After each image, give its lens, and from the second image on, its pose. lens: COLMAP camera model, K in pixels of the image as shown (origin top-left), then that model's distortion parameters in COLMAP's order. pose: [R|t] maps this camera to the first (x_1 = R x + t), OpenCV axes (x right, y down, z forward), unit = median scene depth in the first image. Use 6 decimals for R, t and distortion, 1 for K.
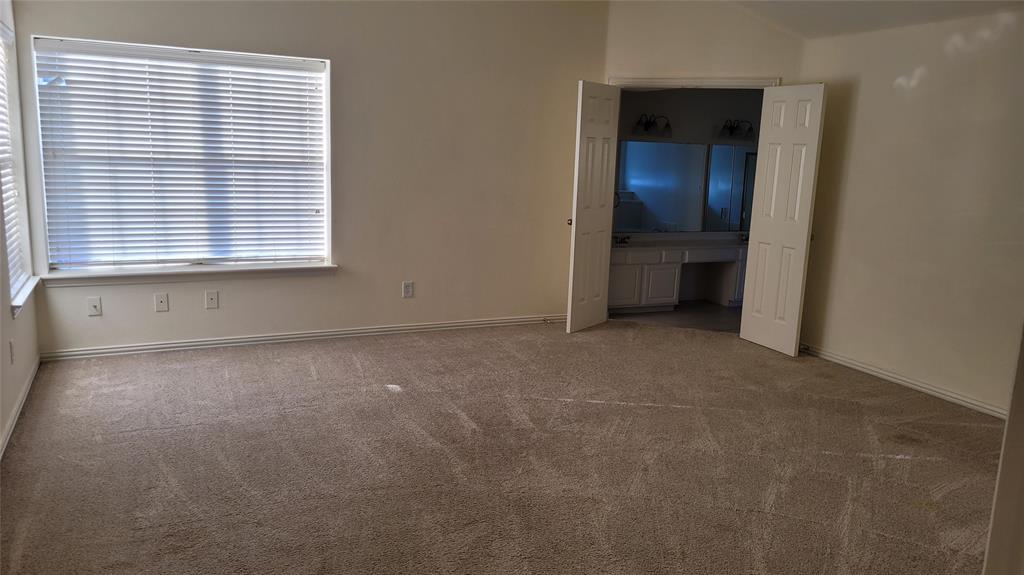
lens RADIAL K [[768.3, 0, 512.0], [0, 768.3, 287.5], [0, 0, 1]] dist [0.063203, -0.095650]
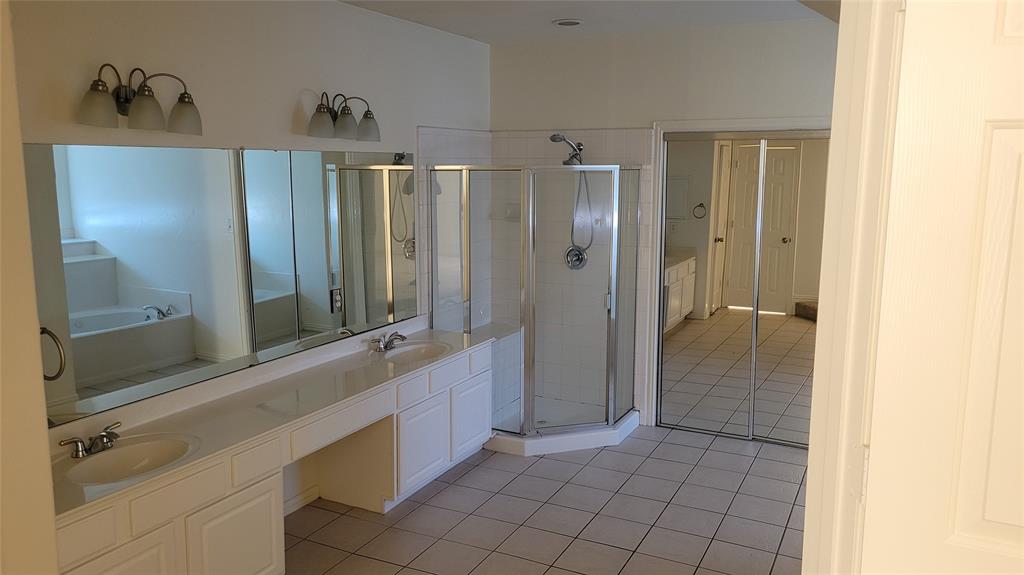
lens RADIAL K [[768.3, 0, 512.0], [0, 768.3, 287.5], [0, 0, 1]] dist [0.063203, -0.095650]
pose [[0.790934, -0.128030, 0.598358, 0.125926], [0.130900, 0.990631, 0.038936, -0.155574], [-0.597737, 0.047530, 0.800282, 0.826715]]
